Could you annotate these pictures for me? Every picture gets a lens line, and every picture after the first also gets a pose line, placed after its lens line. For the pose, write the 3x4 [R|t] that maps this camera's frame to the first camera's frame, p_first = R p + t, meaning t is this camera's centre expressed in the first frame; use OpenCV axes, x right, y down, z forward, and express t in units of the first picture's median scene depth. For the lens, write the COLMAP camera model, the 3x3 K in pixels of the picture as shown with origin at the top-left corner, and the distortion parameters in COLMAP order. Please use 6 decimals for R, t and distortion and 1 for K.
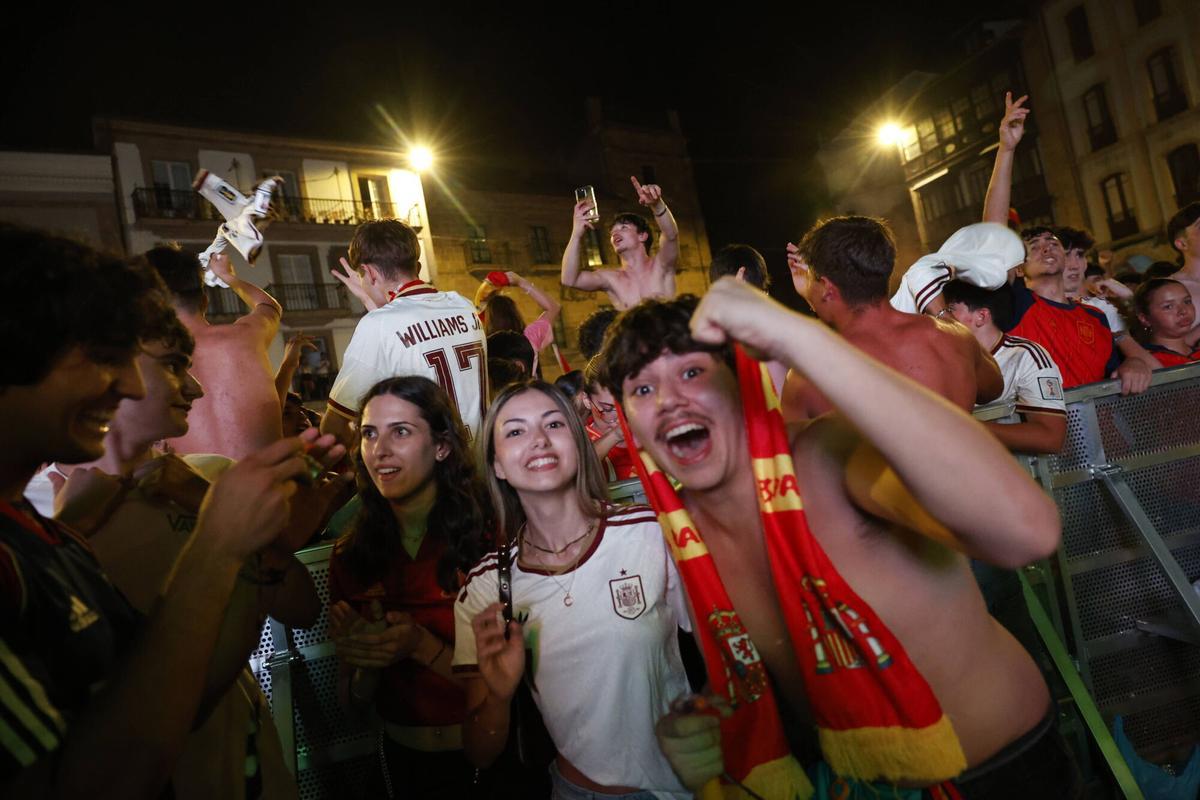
lens RADIAL K [[799.4, 0, 600.0], [0, 799.4, 400.0], [0, 0, 1]] dist [-0.001599, 0.000574]
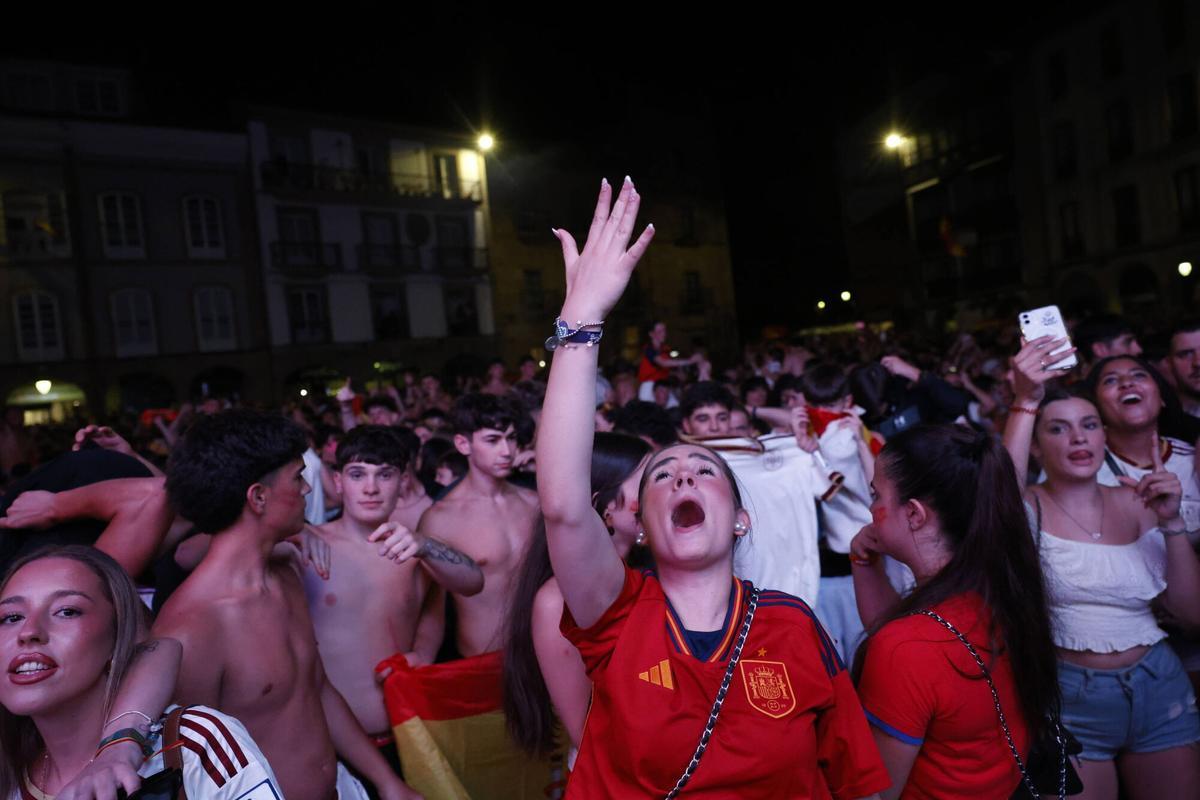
lens RADIAL K [[801.9, 0, 600.0], [0, 801.9, 400.0], [0, 0, 1]] dist [-0.004701, 0.001389]
pose [[0.996344, 0.084551, -0.012226, -0.008499], [-0.083425, 0.993771, 0.073893, -0.025012], [0.018397, -0.072603, 0.997191, -0.226447]]
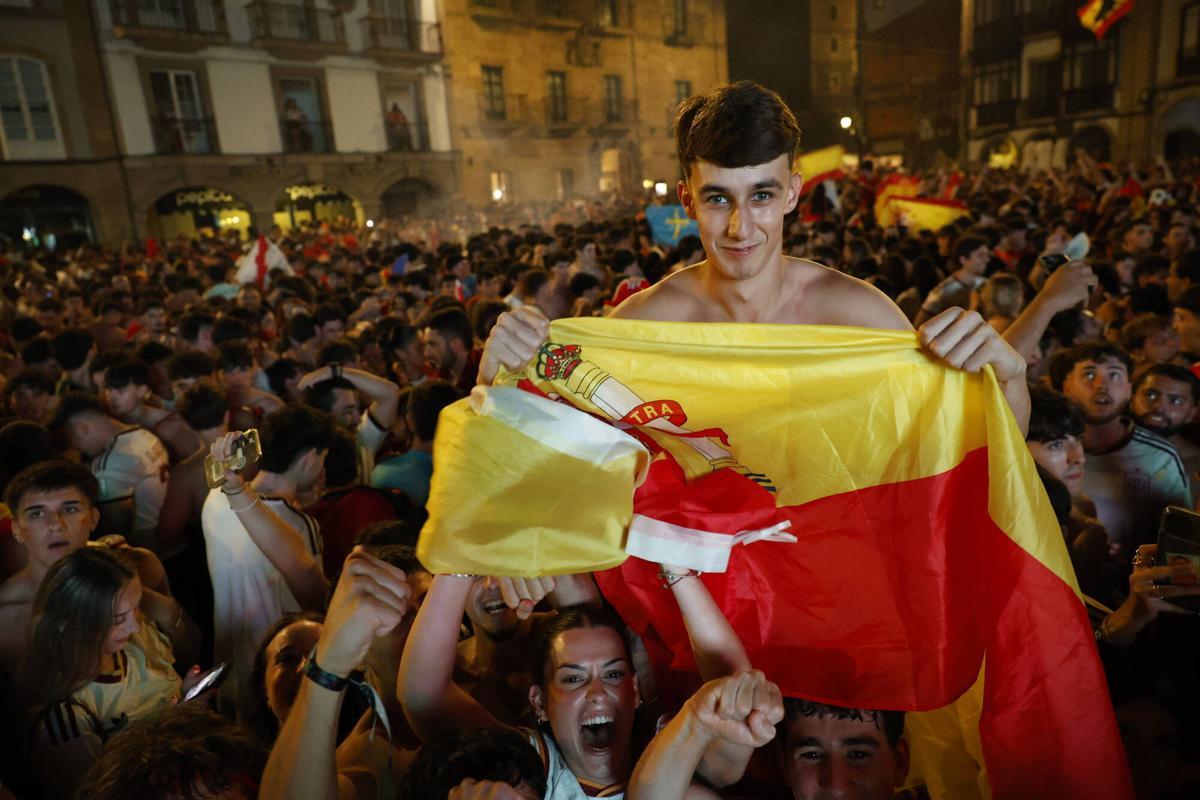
lens RADIAL K [[799.4, 0, 600.0], [0, 799.4, 400.0], [0, 0, 1]] dist [-0.001599, 0.000574]
pose [[0.989845, 0.087344, 0.112150, -0.107928], [-0.114476, 0.957531, 0.264632, -0.008711], [-0.084273, -0.274783, 0.957806, 0.063270]]
